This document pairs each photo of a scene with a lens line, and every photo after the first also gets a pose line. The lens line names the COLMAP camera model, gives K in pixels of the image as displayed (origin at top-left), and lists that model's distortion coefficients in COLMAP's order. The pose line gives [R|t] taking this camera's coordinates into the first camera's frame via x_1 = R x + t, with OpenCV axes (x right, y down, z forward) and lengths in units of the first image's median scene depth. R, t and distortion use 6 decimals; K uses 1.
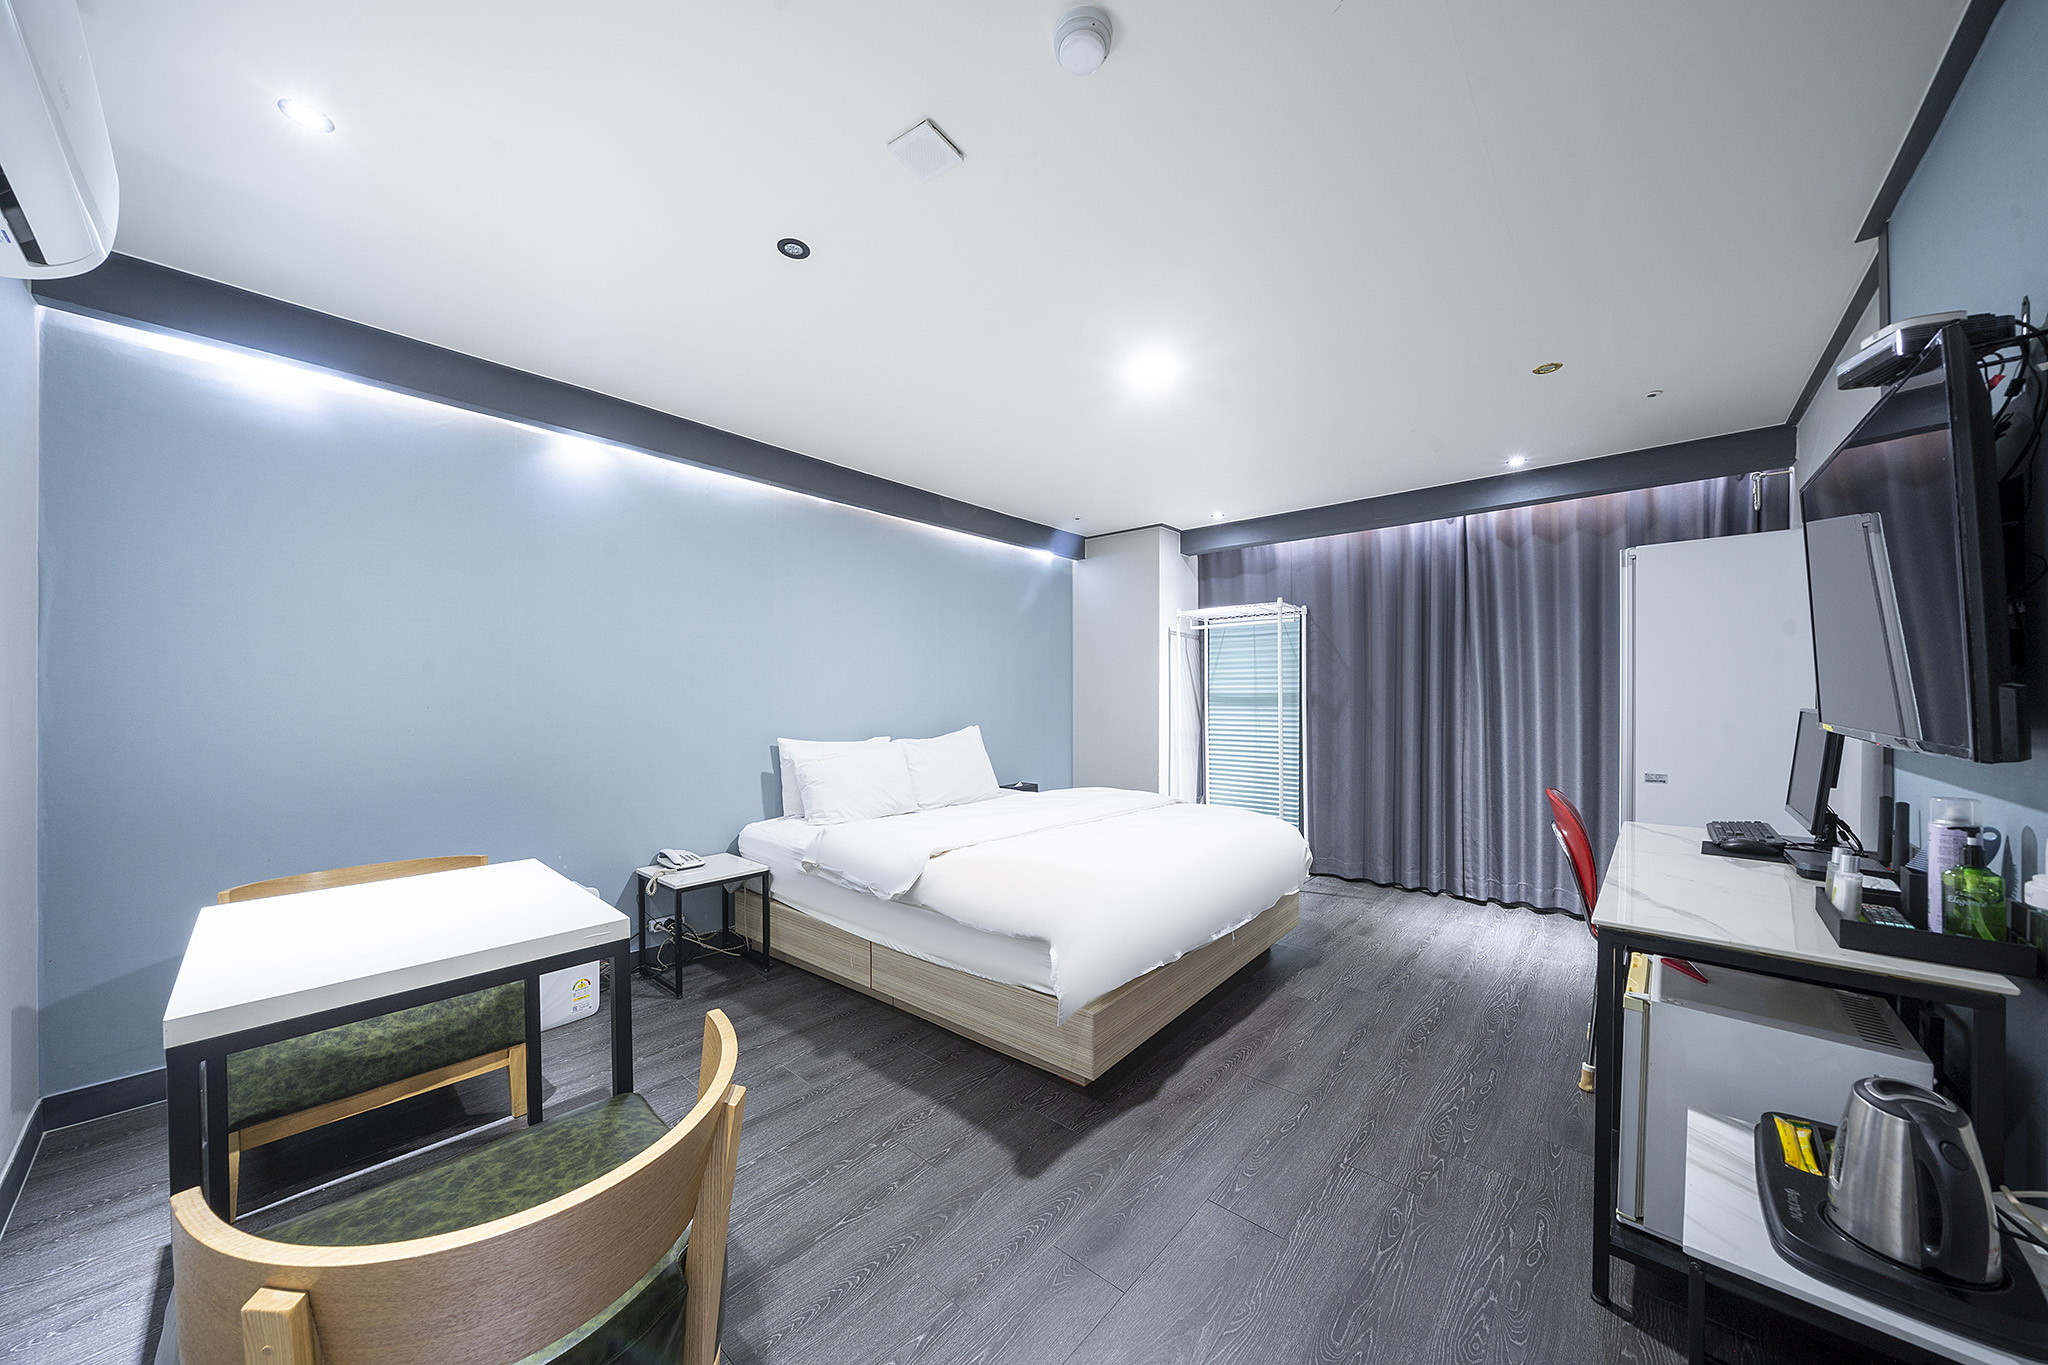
lens RADIAL K [[703.2, 0, 1024.5], [0, 703.2, 688.7], [0, 0, 1]] dist [-0.000693, 0.000348]
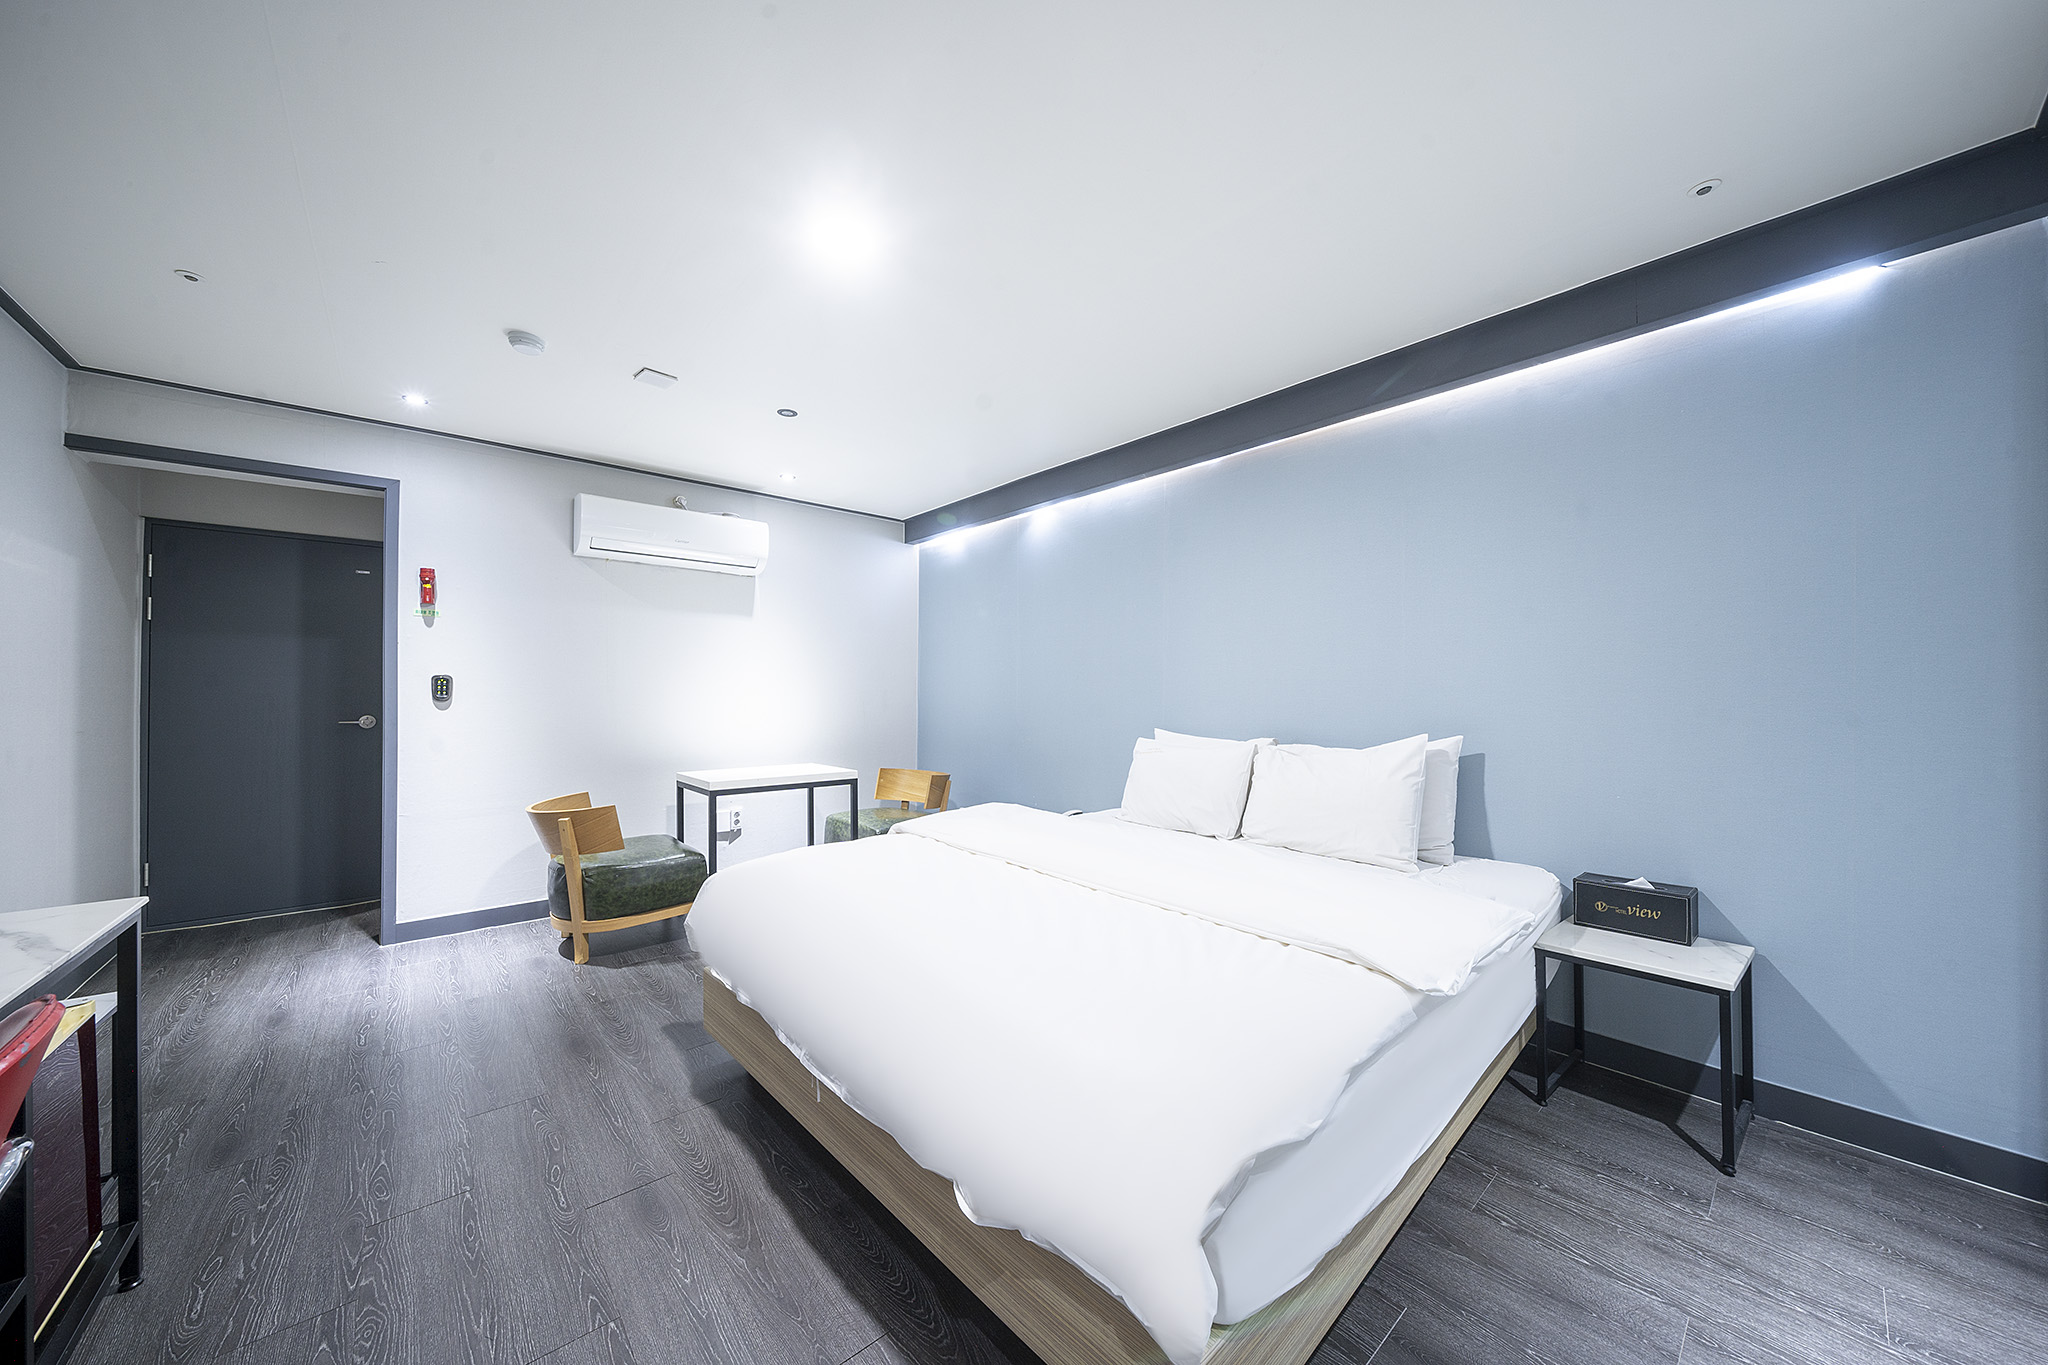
lens RADIAL K [[703.2, 0, 1019.2], [0, 703.2, 675.2], [0, 0, 1]] dist [-0.000693, 0.000348]
pose [[-0.135053, -0.023010, -0.990571, 0.890379], [0.011477, 0.999627, -0.024785, 0.025552], [0.990772, -0.014716, -0.134739, 1.285696]]
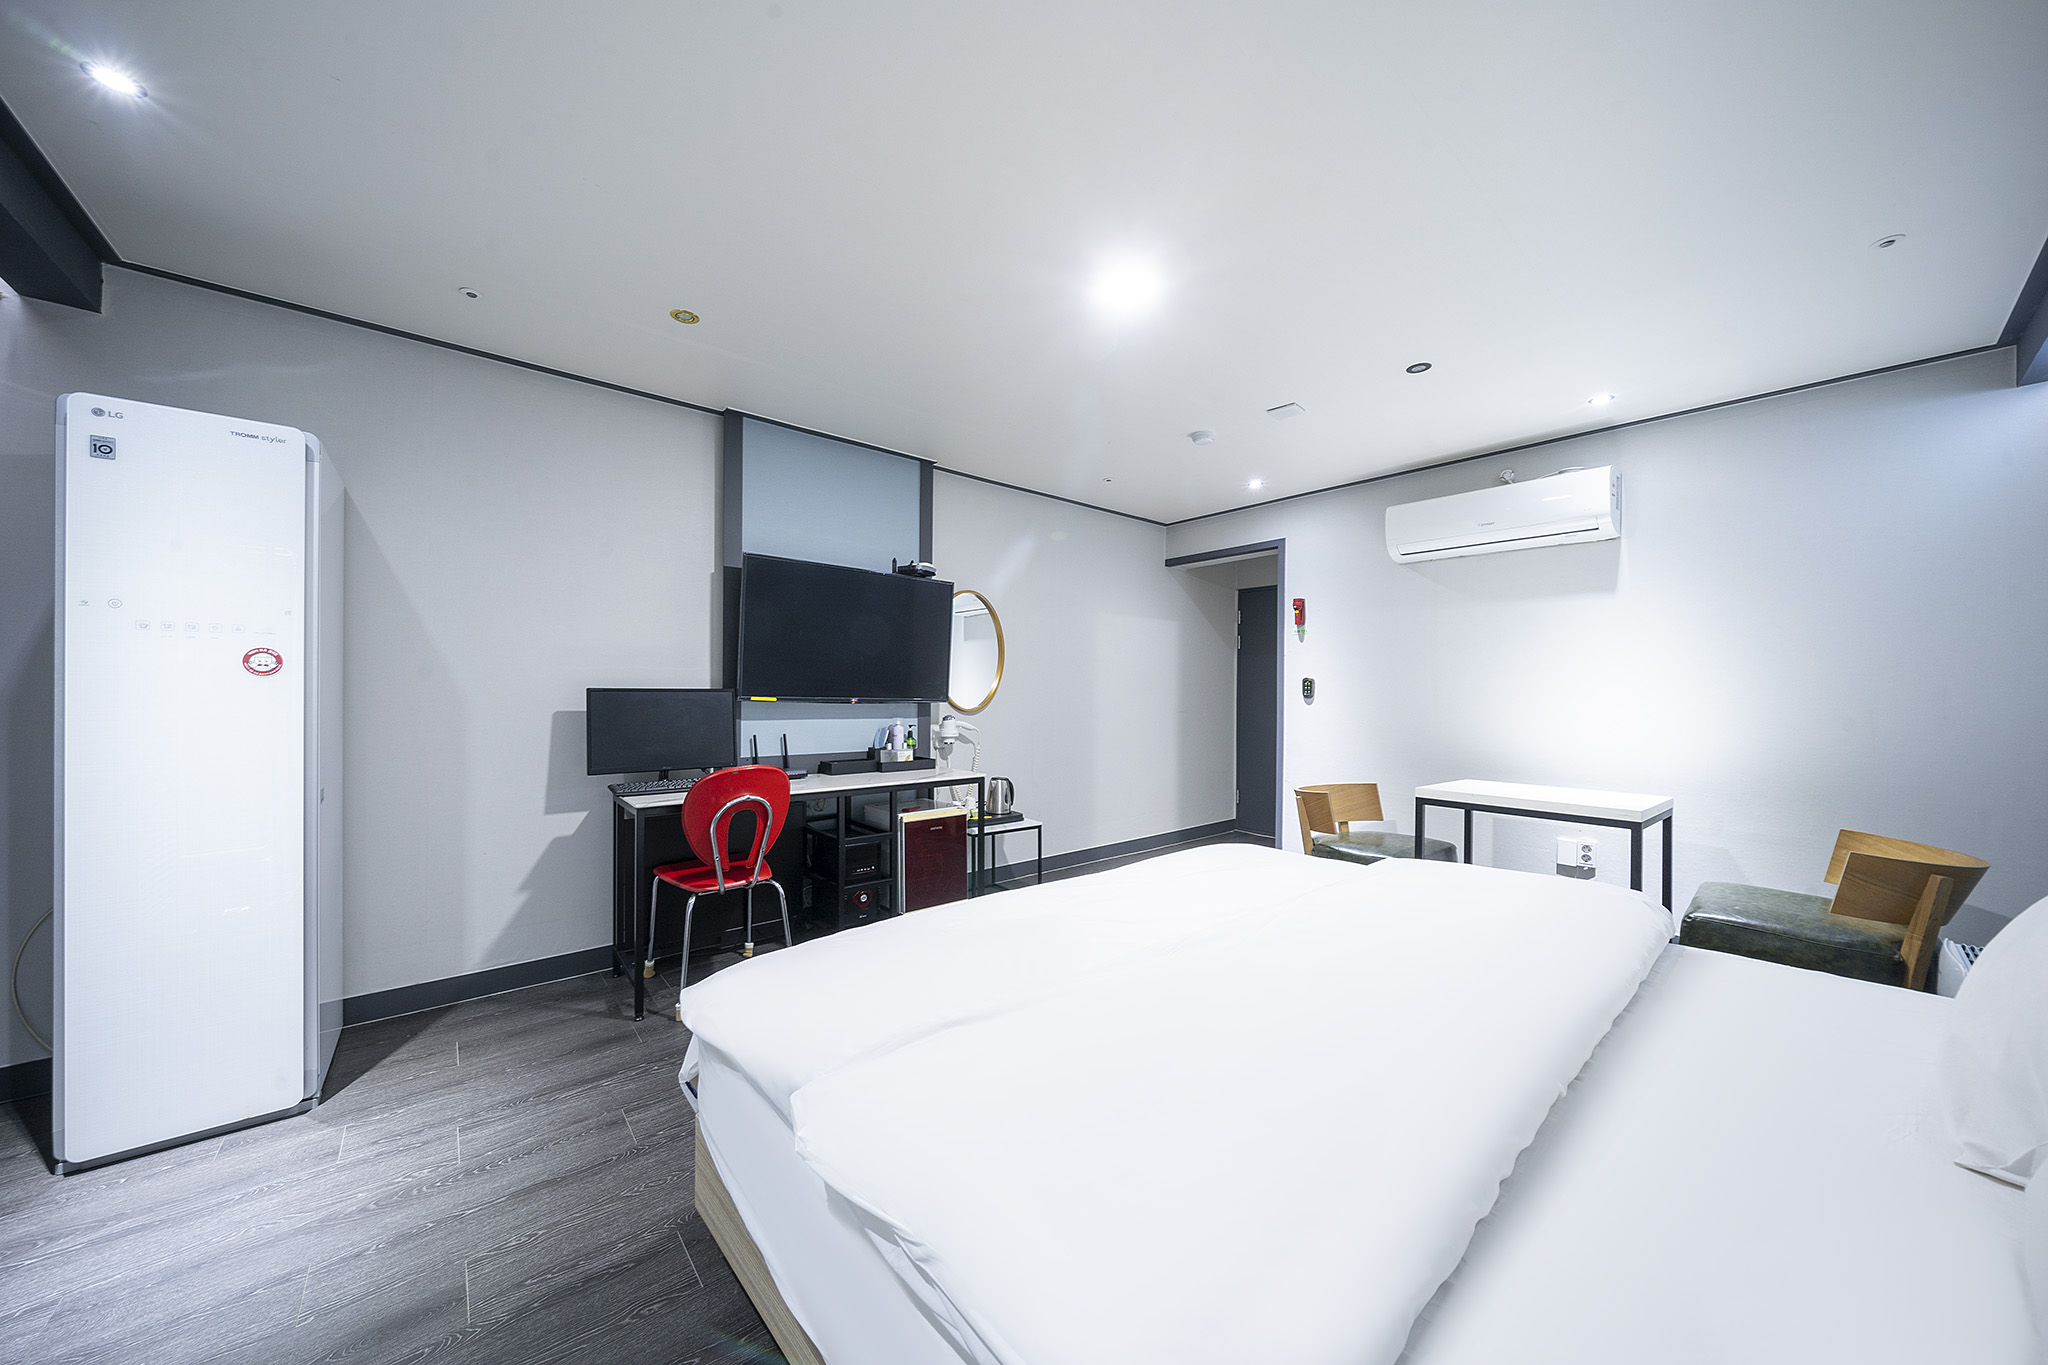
lens RADIAL K [[703.2, 0, 1011.0], [0, 703.2, 699.0], [0, 0, 1]] dist [-0.000693, 0.000348]
pose [[-0.986232, -0.010976, 0.165000, 0.180020], [-0.010640, 0.999939, 0.002919, 0.034547], [-0.165022, 0.001123, -0.986289, 1.860020]]
